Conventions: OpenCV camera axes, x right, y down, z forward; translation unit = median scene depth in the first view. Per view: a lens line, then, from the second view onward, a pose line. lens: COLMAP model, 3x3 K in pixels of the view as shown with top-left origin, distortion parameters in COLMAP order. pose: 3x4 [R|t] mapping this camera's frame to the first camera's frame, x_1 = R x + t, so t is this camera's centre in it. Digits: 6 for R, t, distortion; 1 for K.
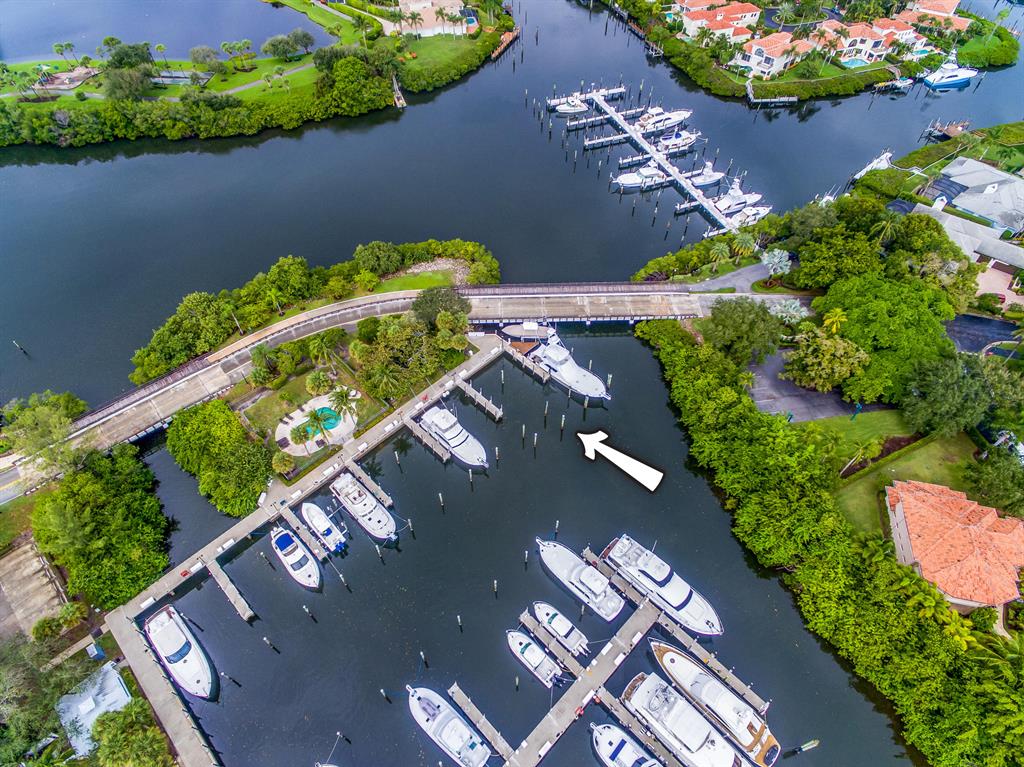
lens RADIAL K [[595.7, 0, 510.5], [0, 595.7, 385.5], [0, 0, 1]] dist [-0.005960, 0.008122]
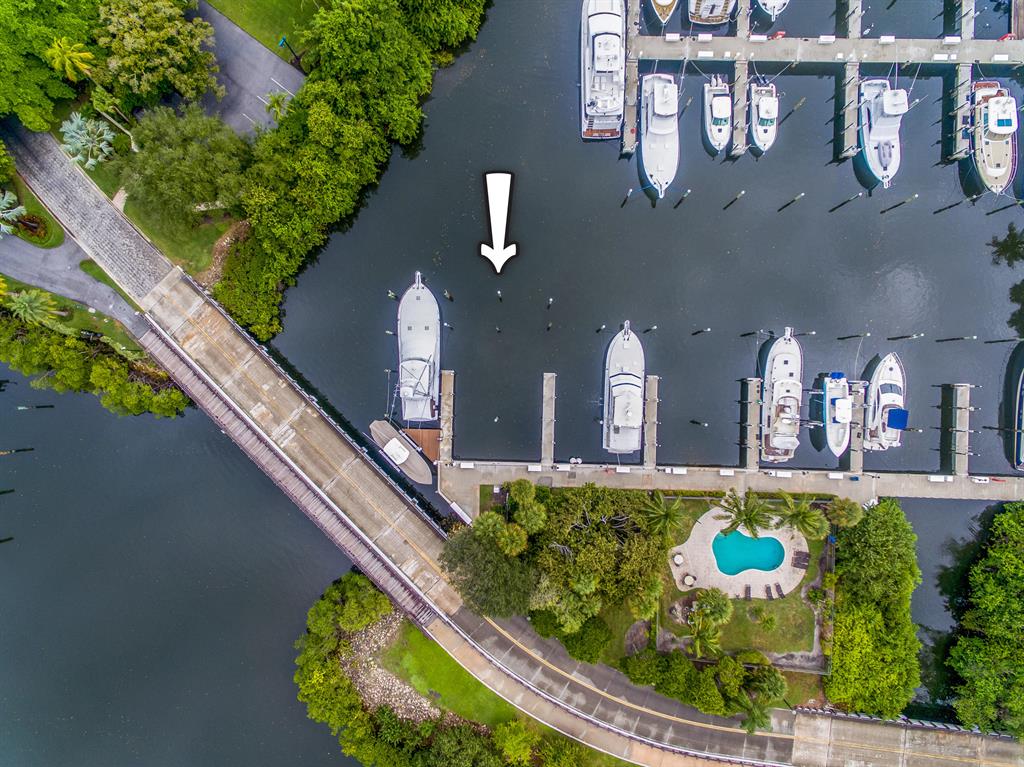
lens RADIAL K [[595.7, 0, 510.5], [0, 595.7, 385.5], [0, 0, 1]] dist [-0.005960, 0.008122]
pose [[-0.688507, -0.724876, 0.022657, -0.011115], [0.575307, -0.526887, 0.625630, -0.369293], [-0.441566, 0.443785, 0.779791, 0.442476]]
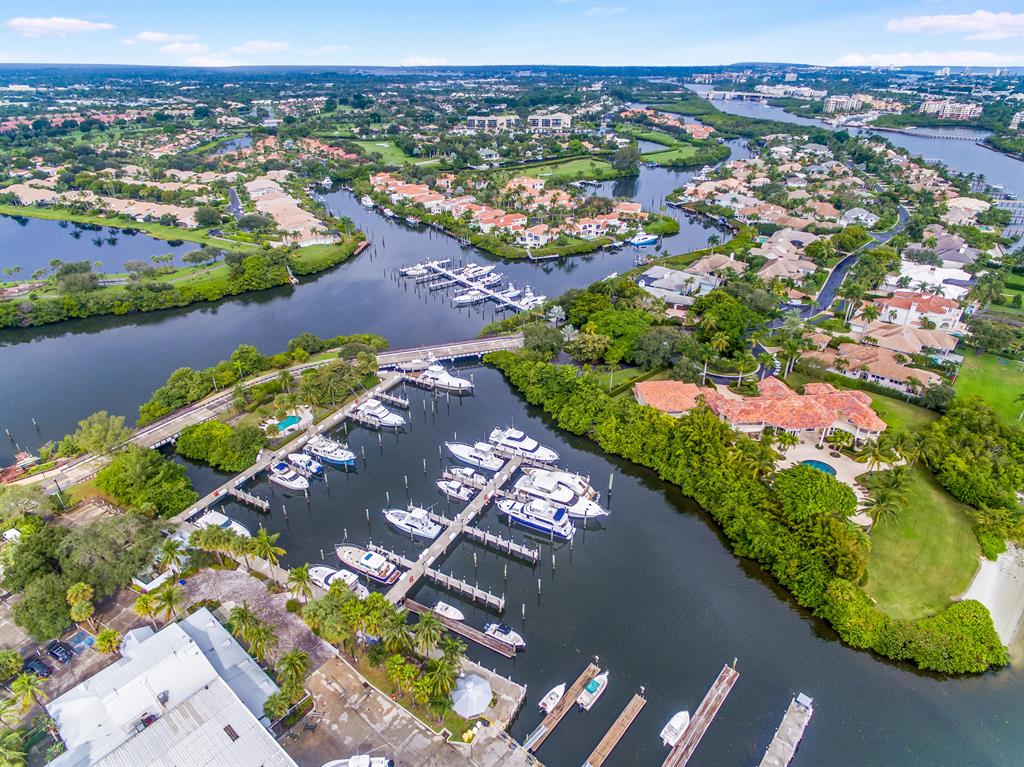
lens RADIAL K [[603.7, 0, 511.2], [0, 603.7, 385.6], [0, 0, 1]] dist [-0.003650, 0.006731]
pose [[0.958562, -0.132203, 0.252352, -0.135164], [0.216580, 0.913633, -0.344046, 0.548313], [-0.185073, 0.384443, 0.904407, -0.447336]]
